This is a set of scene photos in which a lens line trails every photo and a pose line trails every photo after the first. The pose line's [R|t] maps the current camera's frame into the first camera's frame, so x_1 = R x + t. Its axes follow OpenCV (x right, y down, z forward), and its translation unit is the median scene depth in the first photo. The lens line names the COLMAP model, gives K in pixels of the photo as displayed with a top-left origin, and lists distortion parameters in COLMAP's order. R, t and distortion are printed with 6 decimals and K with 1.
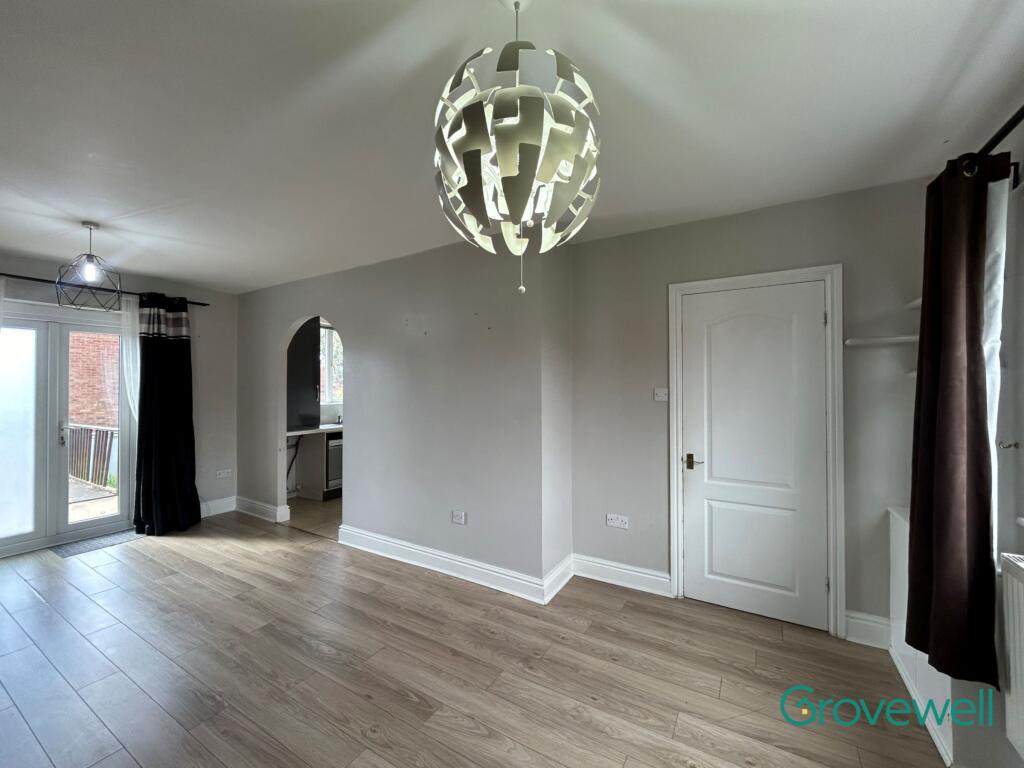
lens RADIAL K [[416.8, 0, 508.2], [0, 416.8, 383.3], [0, 0, 1]] dist [0.001368, 0.001300]
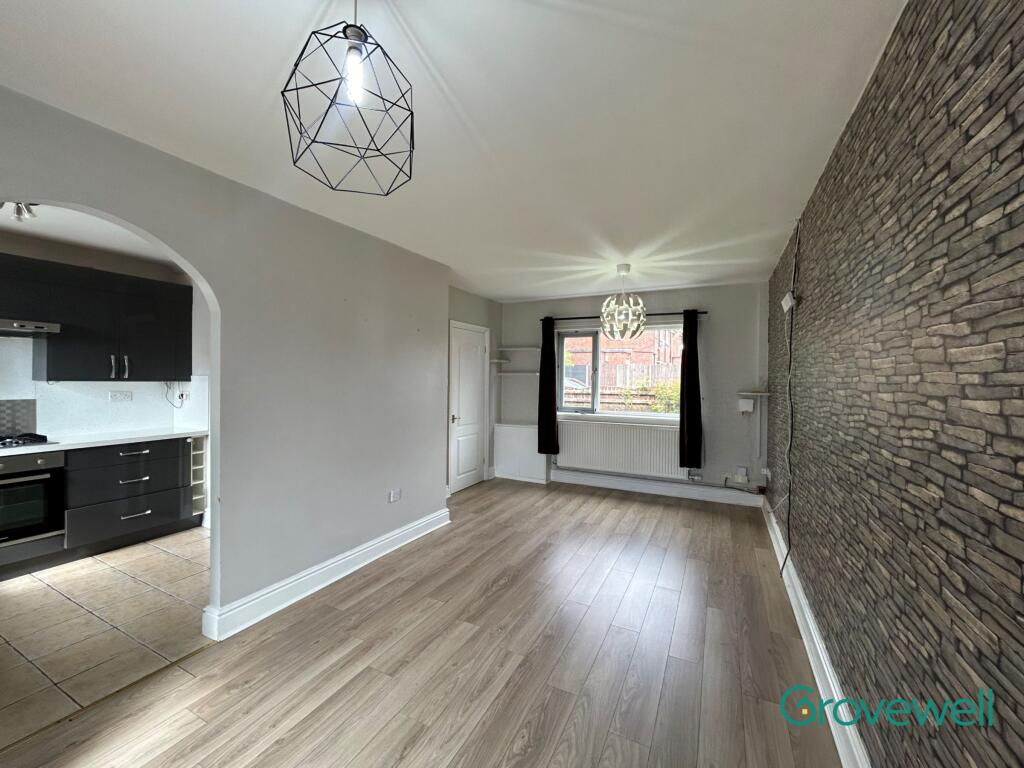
lens RADIAL K [[416.8, 0, 513.9], [0, 416.8, 381.3], [0, 0, 1]] dist [0.001368, 0.001300]
pose [[-0.081940, -0.002639, 0.996634, -1.033971], [-0.016551, 0.999862, 0.001287, 0.010912], [-0.996500, -0.016390, -0.081973, 0.651109]]
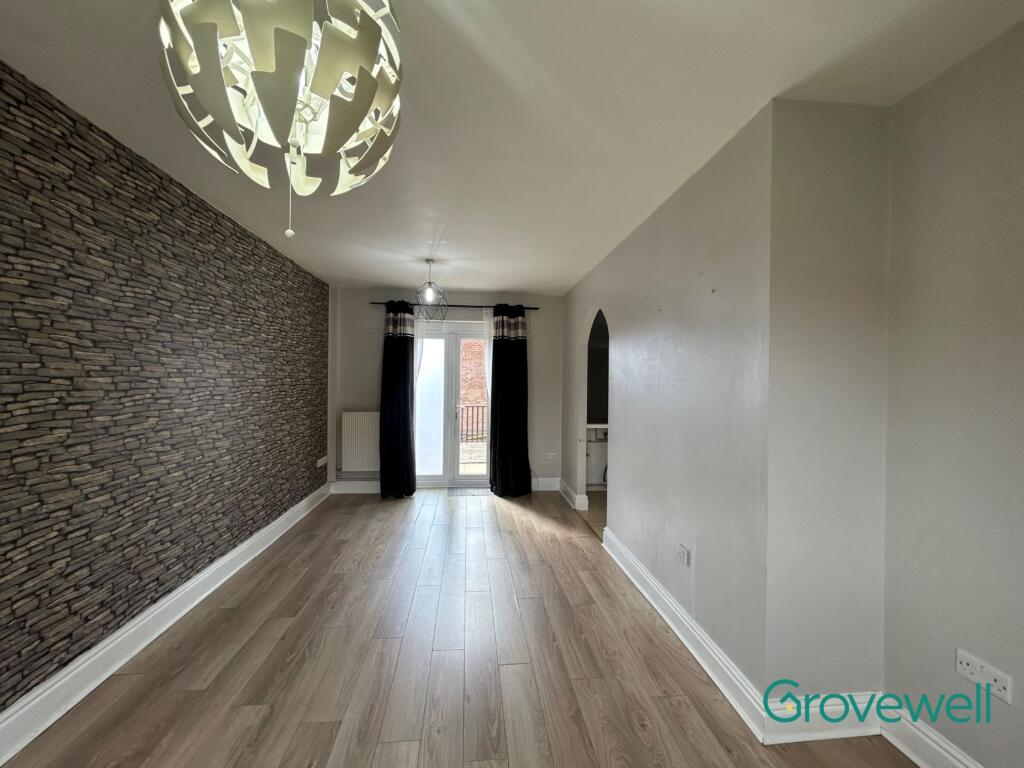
lens RADIAL K [[443.9, 0, 514.5], [0, 443.9, 380.7], [0, 0, 1]] dist [-0.000187, -0.000463]
pose [[0.604393, 0.010231, -0.796620, 0.268659], [-0.012475, 0.999916, 0.003377, 0.011400], [0.796588, 0.007897, 0.604470, 0.238085]]
